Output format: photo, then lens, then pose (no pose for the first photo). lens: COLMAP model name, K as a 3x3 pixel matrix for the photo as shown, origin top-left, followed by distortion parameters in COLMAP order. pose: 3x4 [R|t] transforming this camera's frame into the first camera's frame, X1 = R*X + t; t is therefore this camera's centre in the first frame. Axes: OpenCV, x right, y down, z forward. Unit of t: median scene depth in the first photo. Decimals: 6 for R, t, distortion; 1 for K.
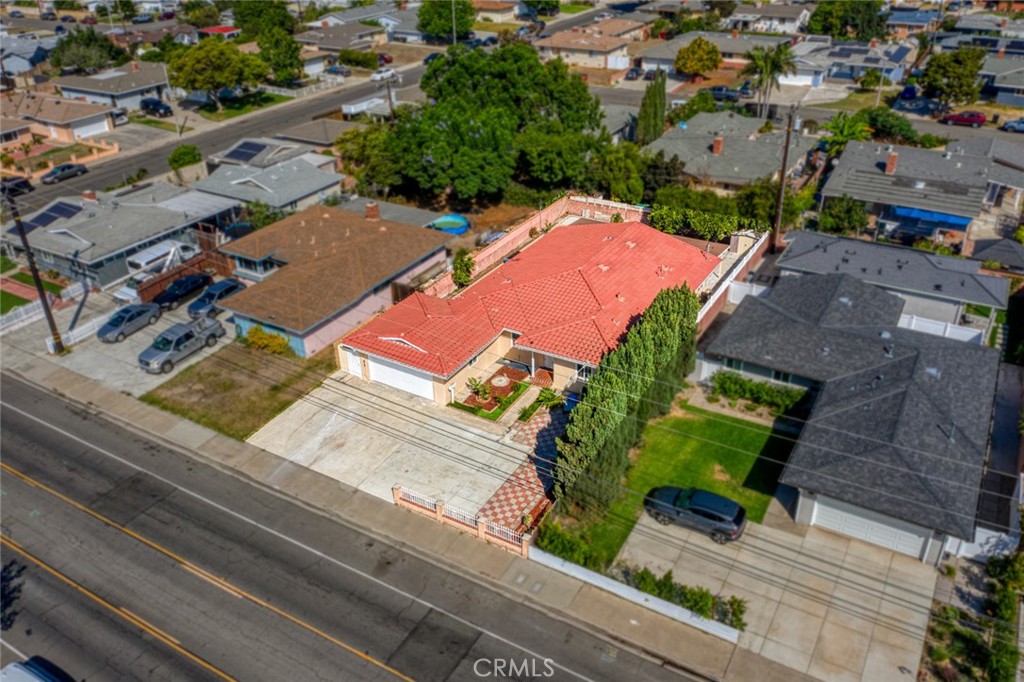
lens RADIAL K [[808.3, 0, 512.9], [0, 808.3, 336.4], [0, 0, 1]] dist [0.022483, -0.056198]
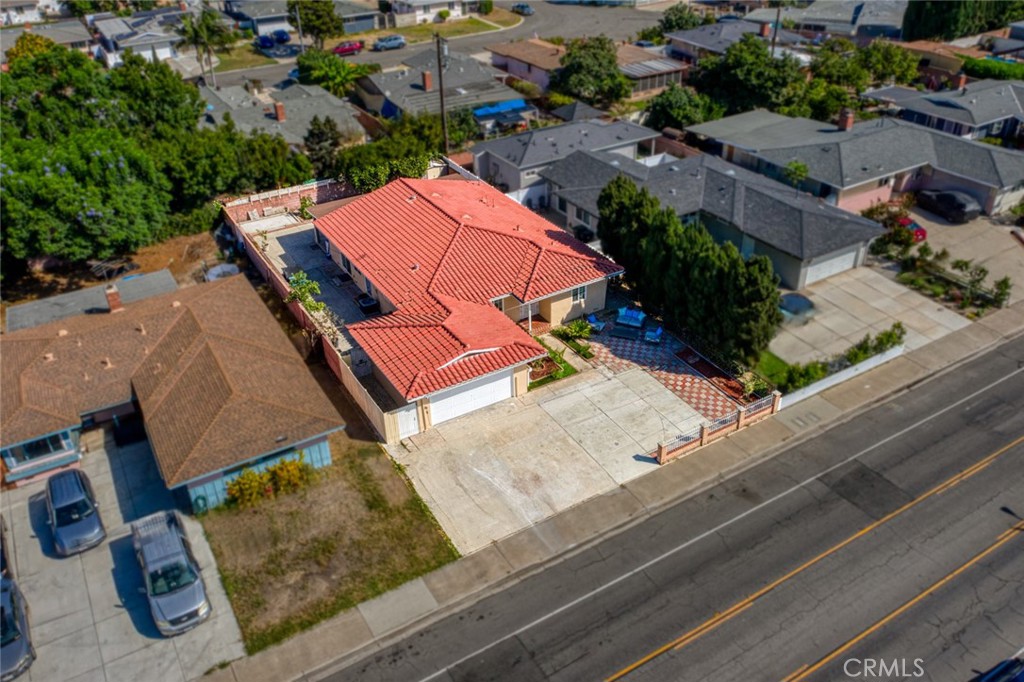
lens RADIAL K [[808.3, 0, 512.9], [0, 808.3, 336.4], [0, 0, 1]] dist [0.022483, -0.056198]
pose [[0.480826, -0.459273, 0.746910, -0.771780], [0.445346, 0.861706, 0.243168, -0.204083], [-0.755297, 0.215711, 0.618866, 0.458731]]
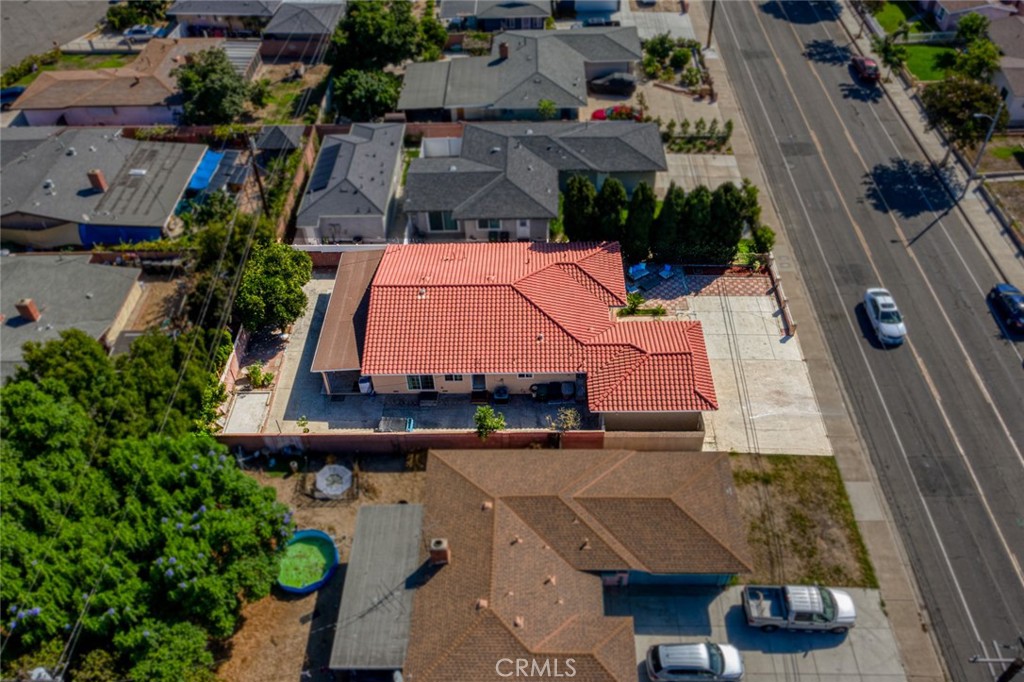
lens RADIAL K [[822.8, 0, 511.0], [0, 822.8, 324.8], [0, 0, 1]] dist [0.012962, -0.011085]
pose [[-0.487842, -0.575315, 0.656523, -0.752126], [0.461139, 0.468738, 0.753416, -1.000121], [-0.741189, 0.670296, 0.036630, 1.162124]]
